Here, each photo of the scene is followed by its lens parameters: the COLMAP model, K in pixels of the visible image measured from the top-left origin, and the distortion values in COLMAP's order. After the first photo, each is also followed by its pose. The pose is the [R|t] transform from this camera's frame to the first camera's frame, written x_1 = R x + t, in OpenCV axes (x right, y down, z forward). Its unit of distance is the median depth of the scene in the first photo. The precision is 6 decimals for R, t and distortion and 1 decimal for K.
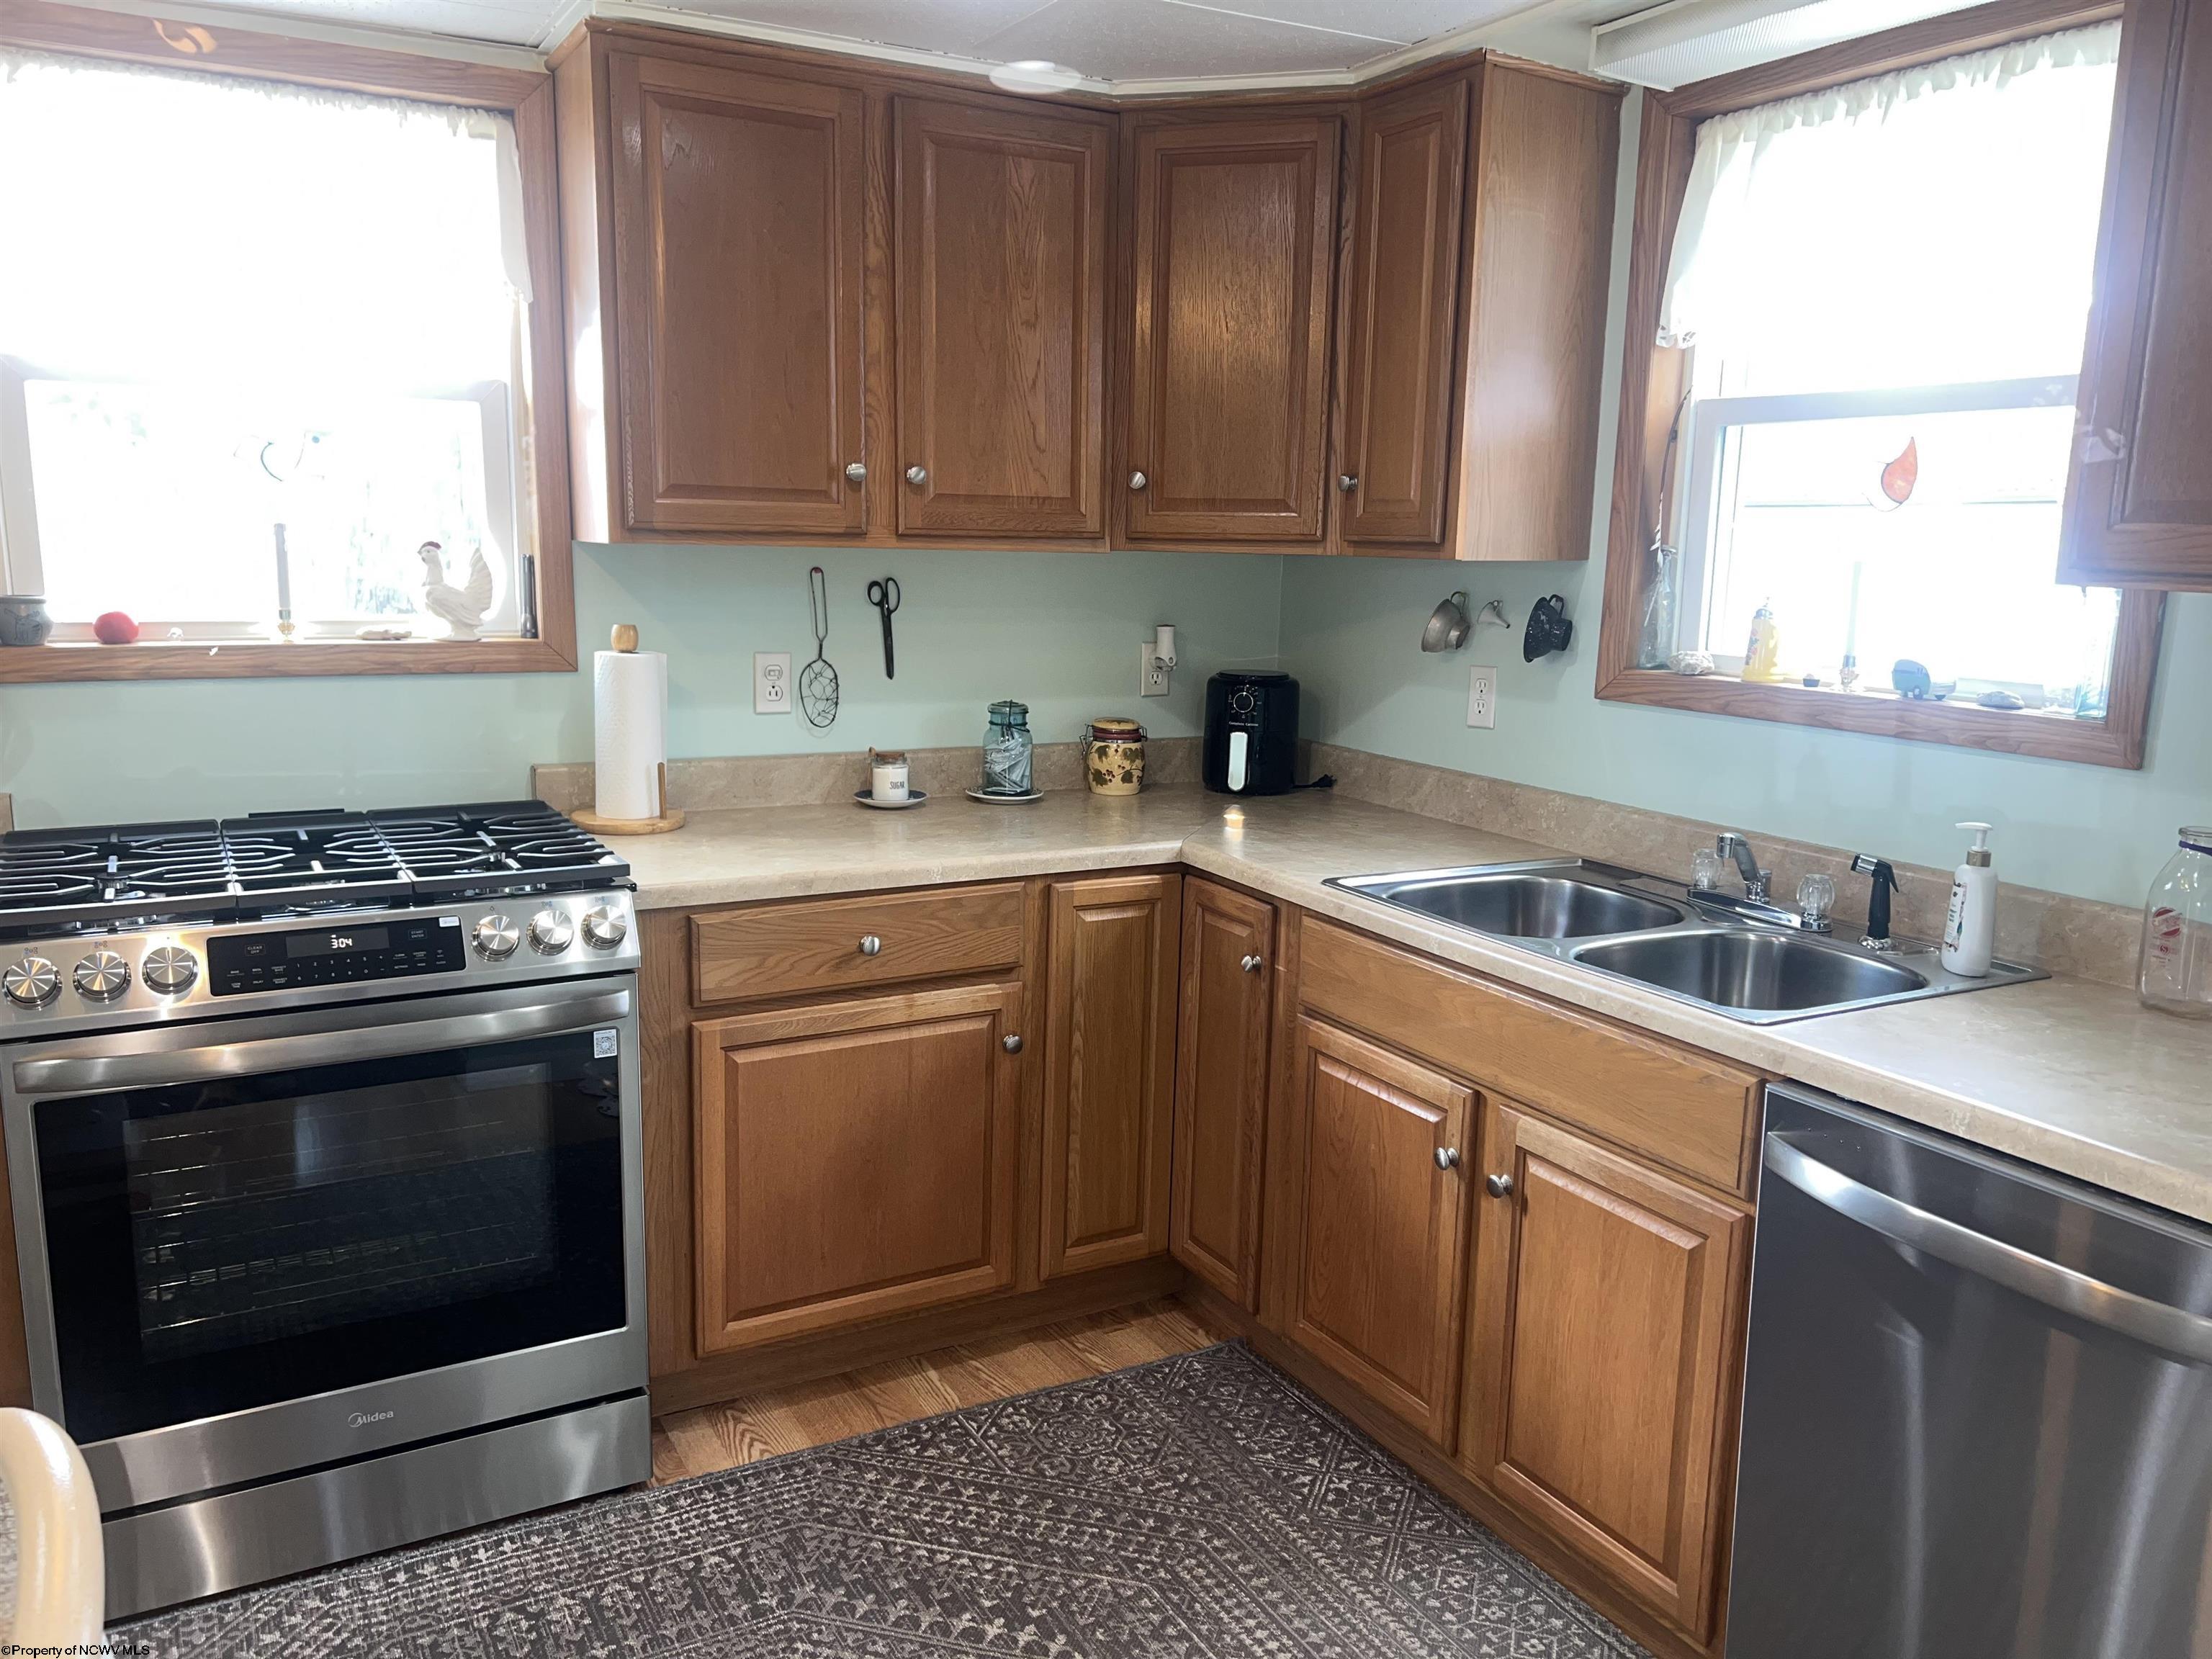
lens RADIAL K [[1665.8, 0, 1100.5], [0, 1665.8, 831.6], [0, 0, 1]] dist [0.049957, -0.047322]
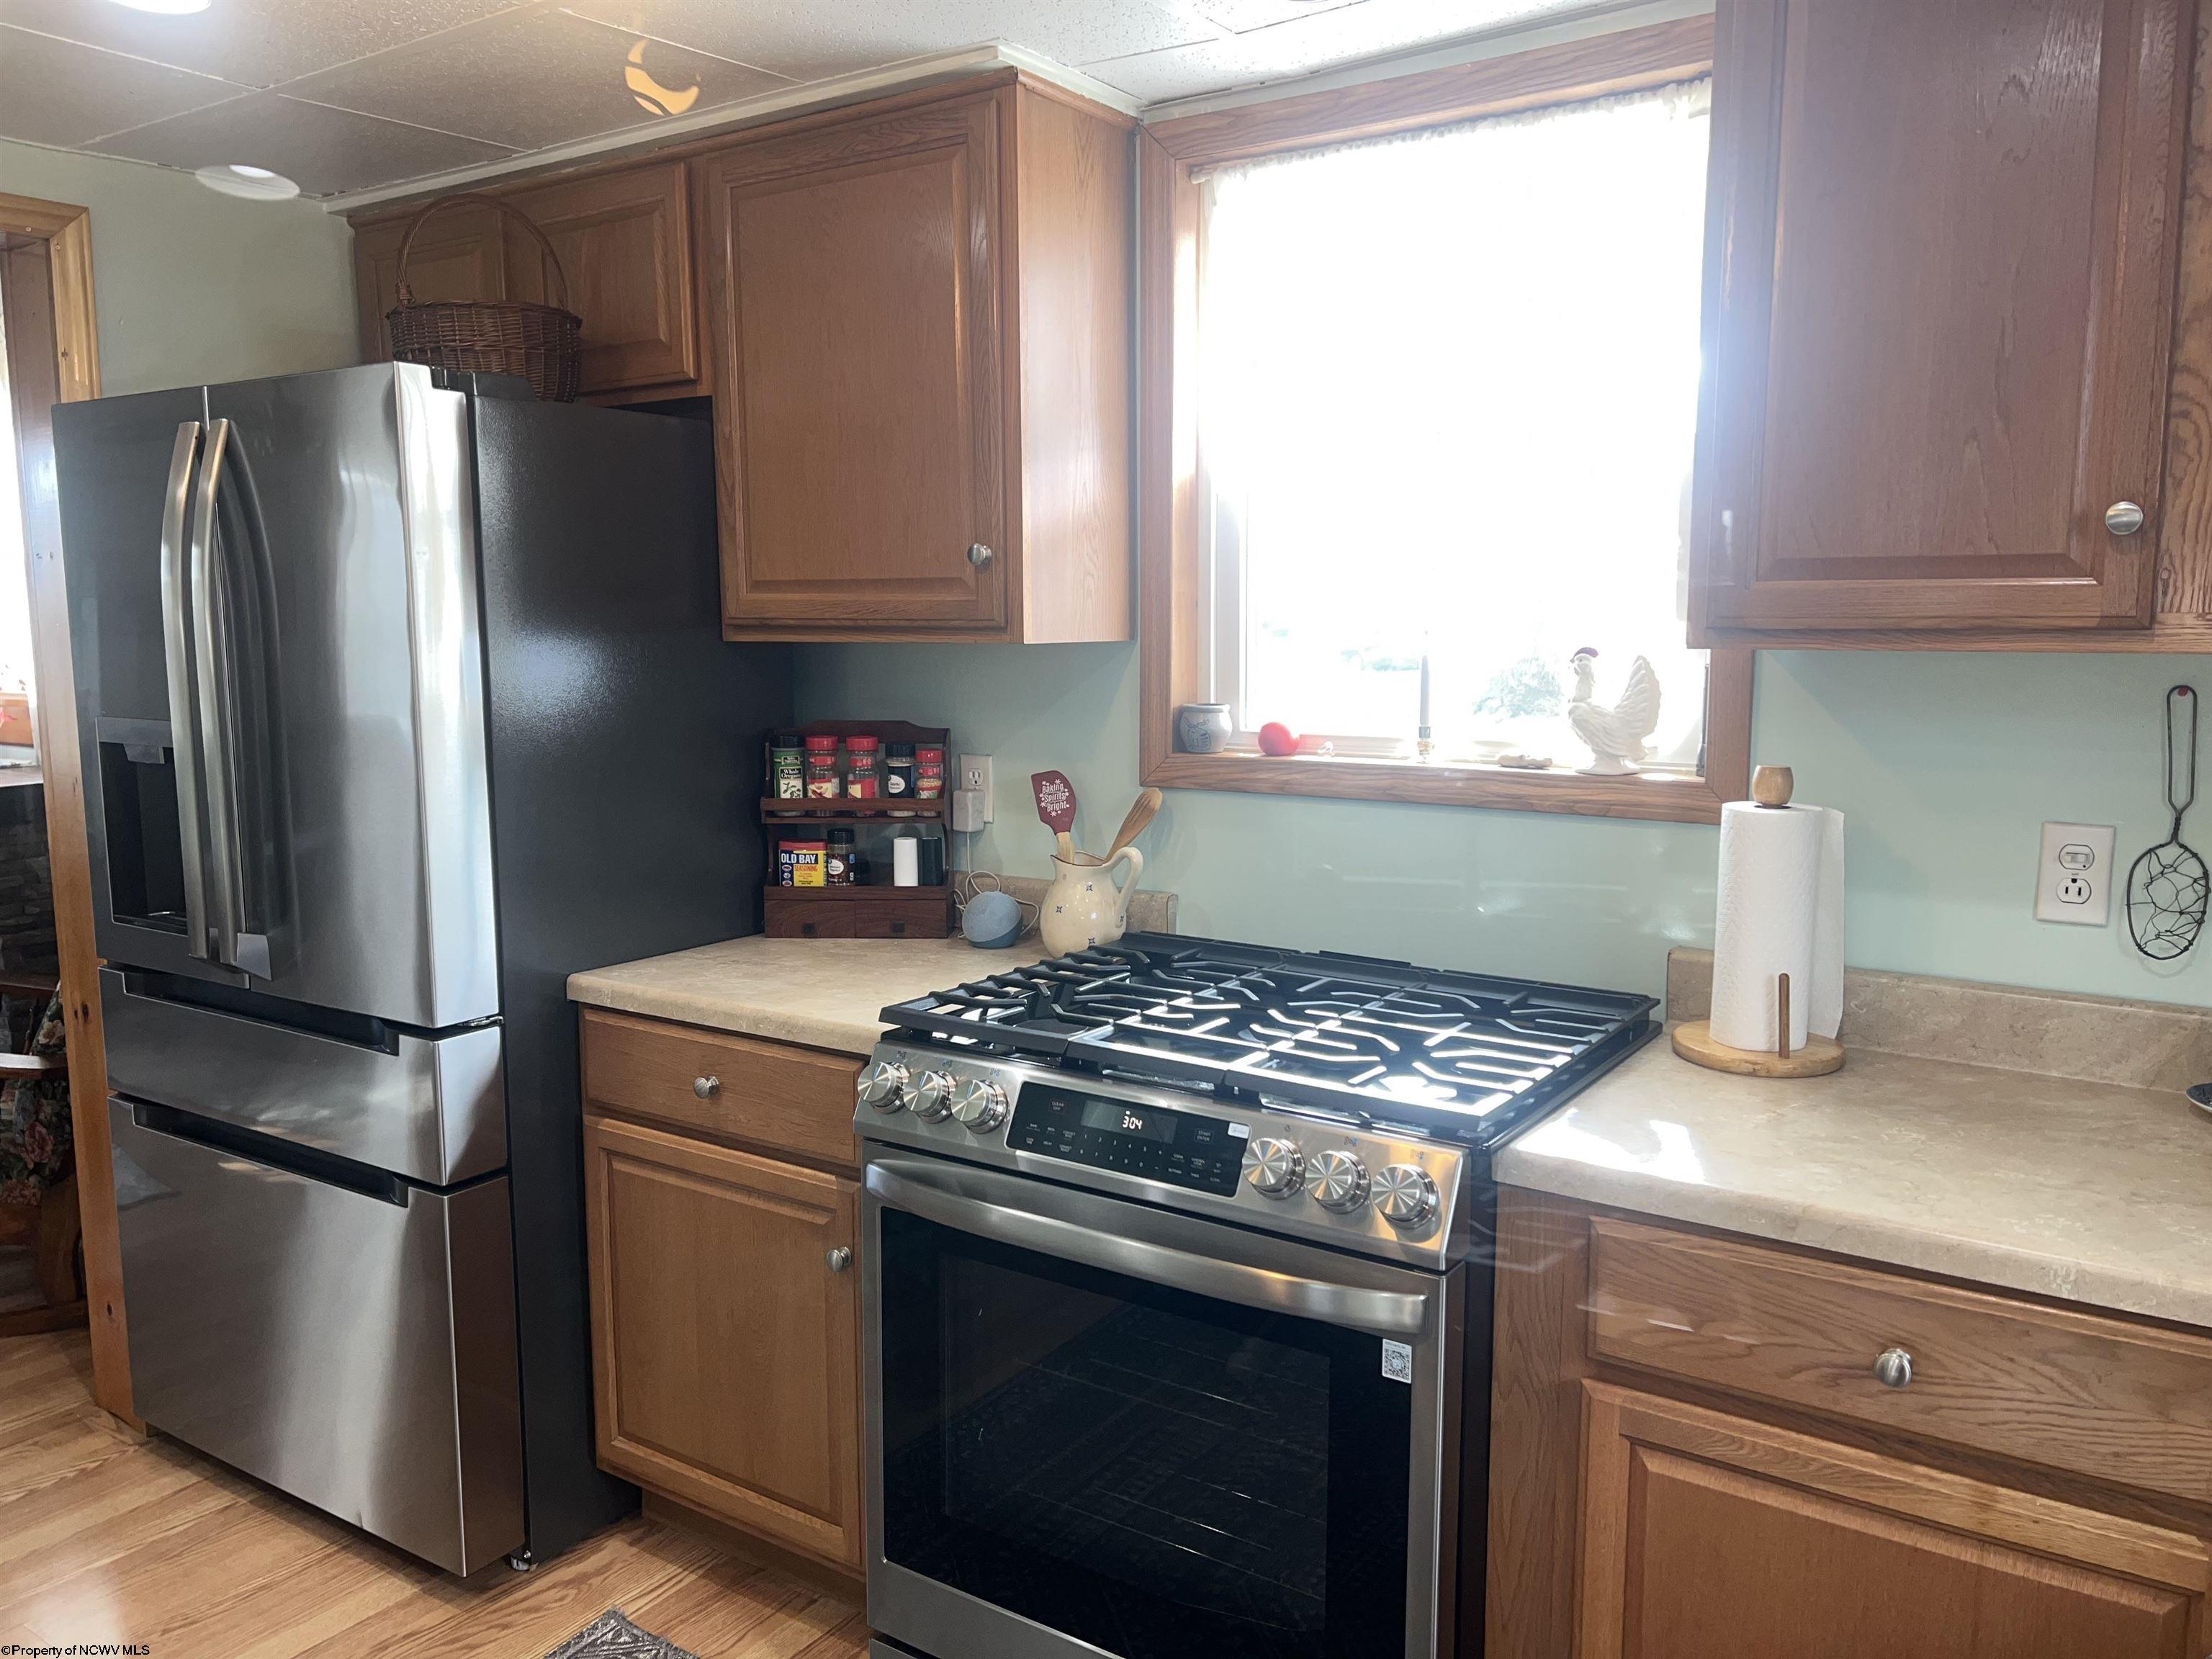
lens RADIAL K [[1665.8, 0, 1103.6], [0, 1665.8, 819.3], [0, 0, 1]] dist [0.049957, -0.047322]
pose [[0.453995, 0.087745, -0.886673, 0.209117], [-0.150154, 0.988441, 0.020934, -0.078095], [0.878261, 0.123634, 0.461923, 0.463352]]
